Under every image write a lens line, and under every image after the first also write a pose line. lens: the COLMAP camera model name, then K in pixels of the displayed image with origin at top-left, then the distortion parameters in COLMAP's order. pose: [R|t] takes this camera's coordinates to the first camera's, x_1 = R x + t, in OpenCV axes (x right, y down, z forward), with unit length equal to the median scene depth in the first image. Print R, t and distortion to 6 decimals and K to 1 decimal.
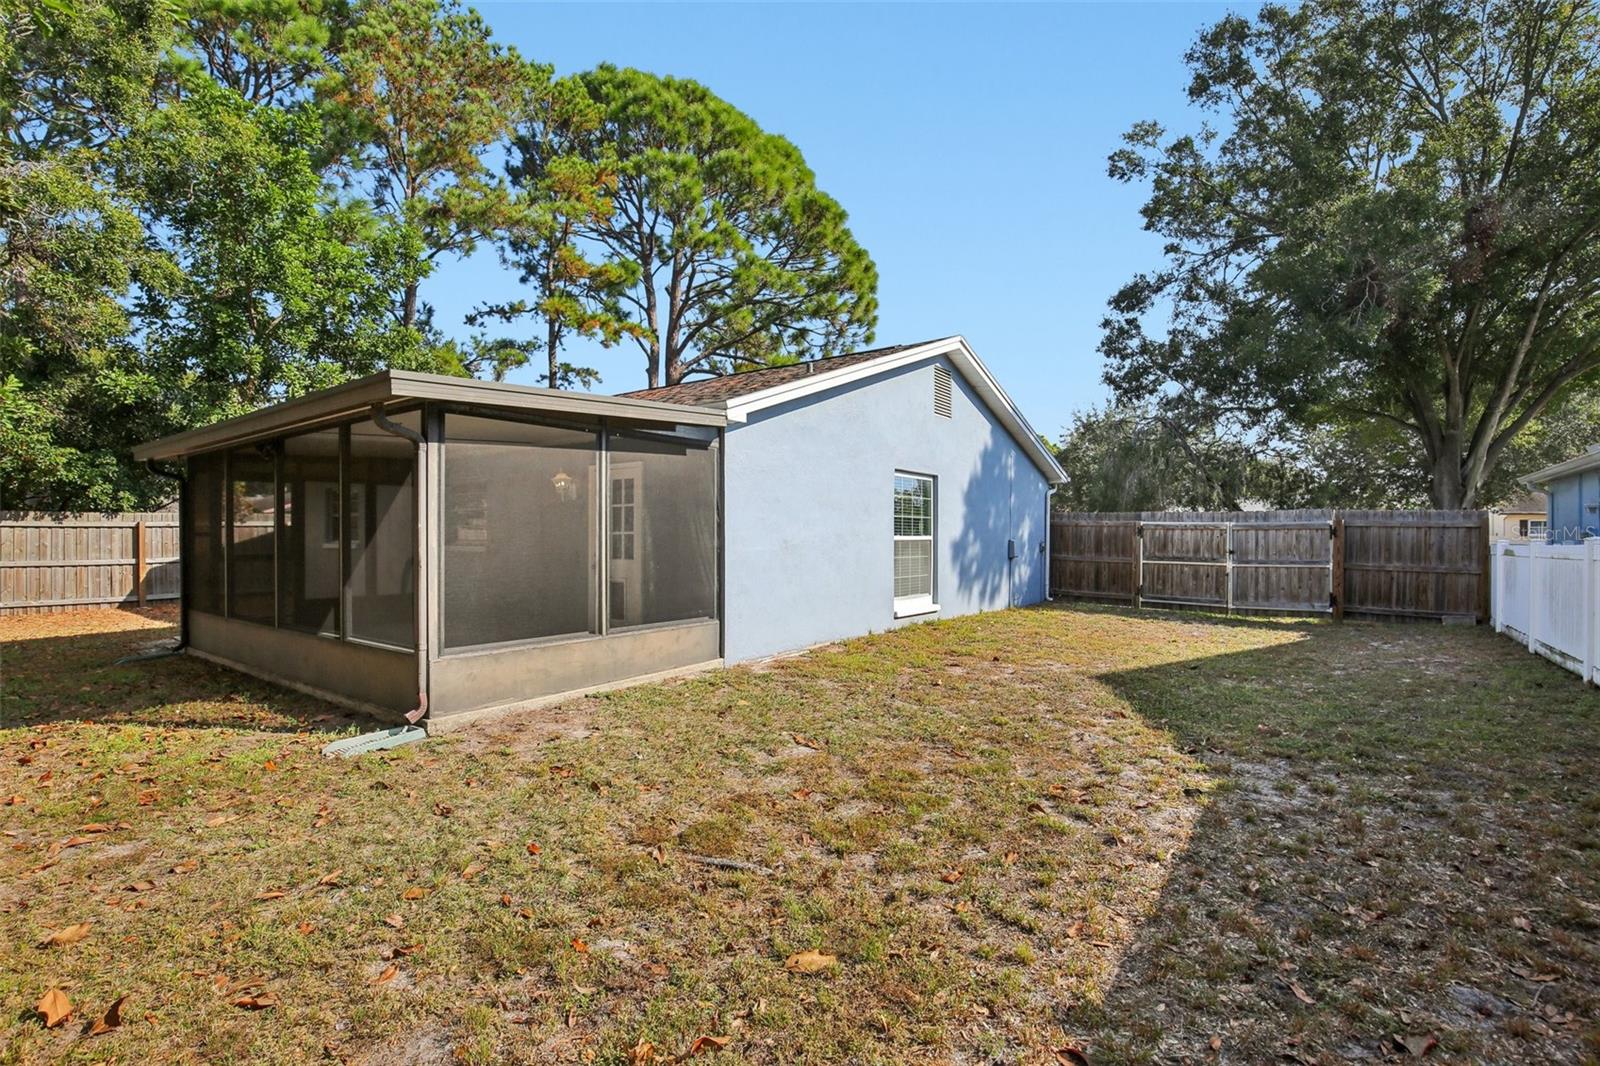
lens RADIAL K [[728.5, 0, 800.0], [0, 728.5, 533.0], [0, 0, 1]] dist [-0.022819, -0.000058]
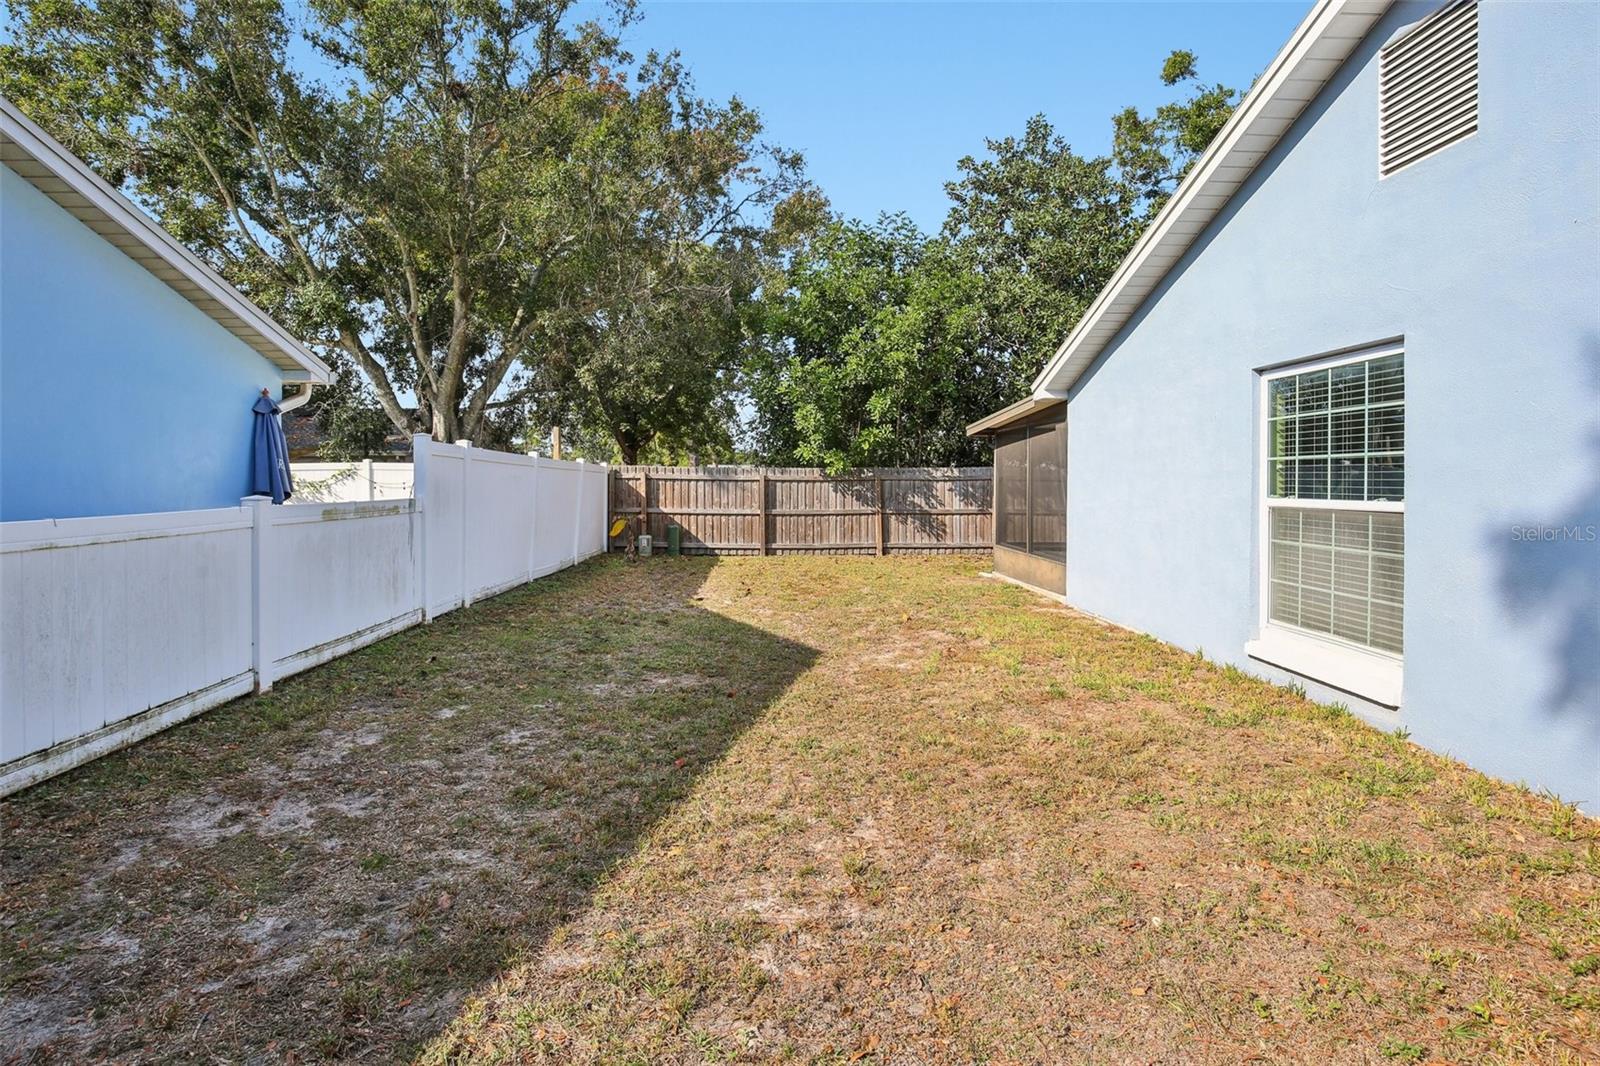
lens RADIAL K [[728.5, 0, 800.0], [0, 728.5, 533.0], [0, 0, 1]] dist [-0.022819, -0.000058]
pose [[-0.749707, 0.032491, -0.660972, 0.702367], [0.000741, 0.998835, 0.048259, 0.004765], [0.661770, 0.035691, -0.748857, 1.151611]]
